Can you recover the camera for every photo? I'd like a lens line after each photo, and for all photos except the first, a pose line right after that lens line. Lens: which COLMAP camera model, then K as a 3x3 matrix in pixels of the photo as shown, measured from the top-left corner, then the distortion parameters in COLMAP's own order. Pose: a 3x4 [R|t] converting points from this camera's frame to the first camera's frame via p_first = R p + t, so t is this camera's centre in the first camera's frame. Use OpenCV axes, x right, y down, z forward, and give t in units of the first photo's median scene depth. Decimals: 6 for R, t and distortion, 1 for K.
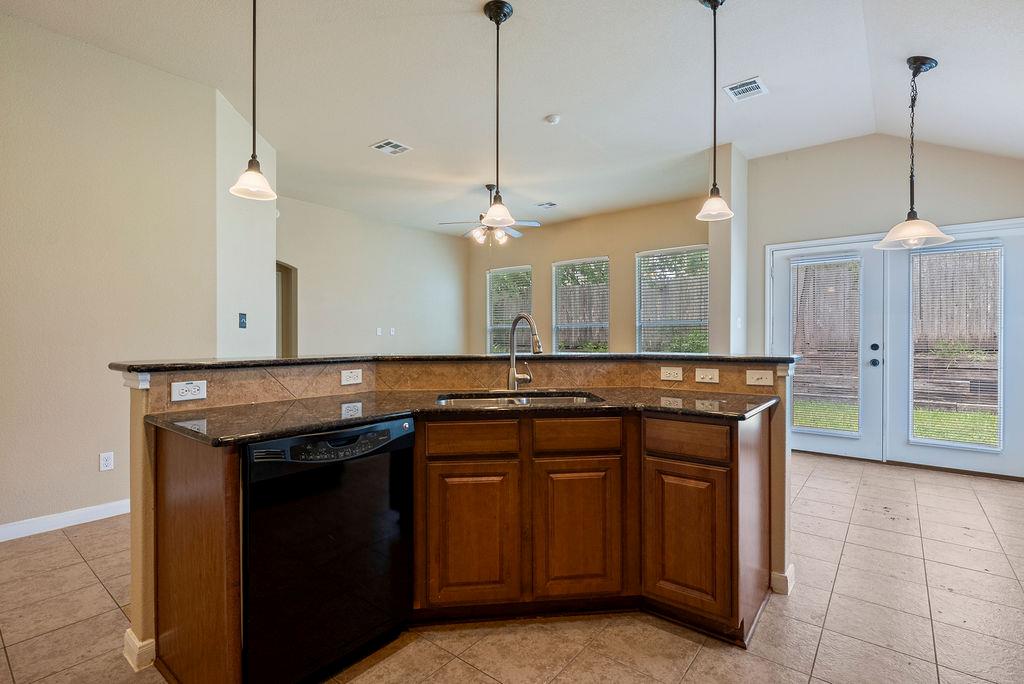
lens RADIAL K [[478.4, 0, 502.3], [0, 478.4, 343.9], [0, 0, 1]] dist [-0.000641, -0.000520]
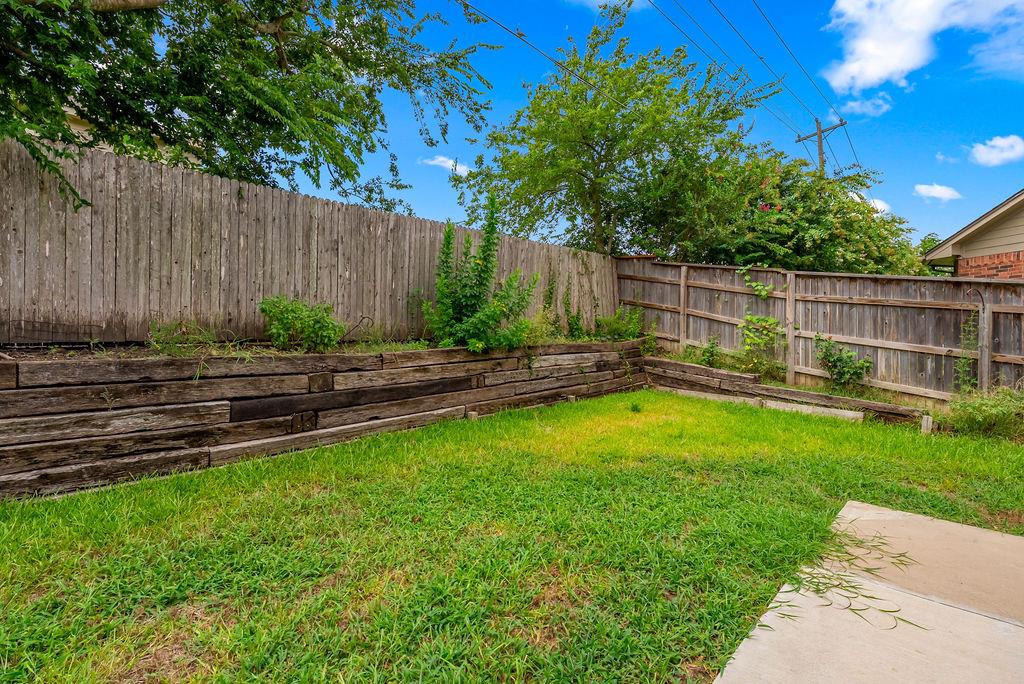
lens RADIAL K [[478.4, 0, 513.6], [0, 478.4, 335.2], [0, 0, 1]] dist [-0.000641, -0.000520]
pose [[0.060806, 0.004298, 0.998140, 0.464807], [0.001242, 0.999990, -0.004381, 0.009391], [-0.998149, 0.001506, 0.060800, 0.640676]]
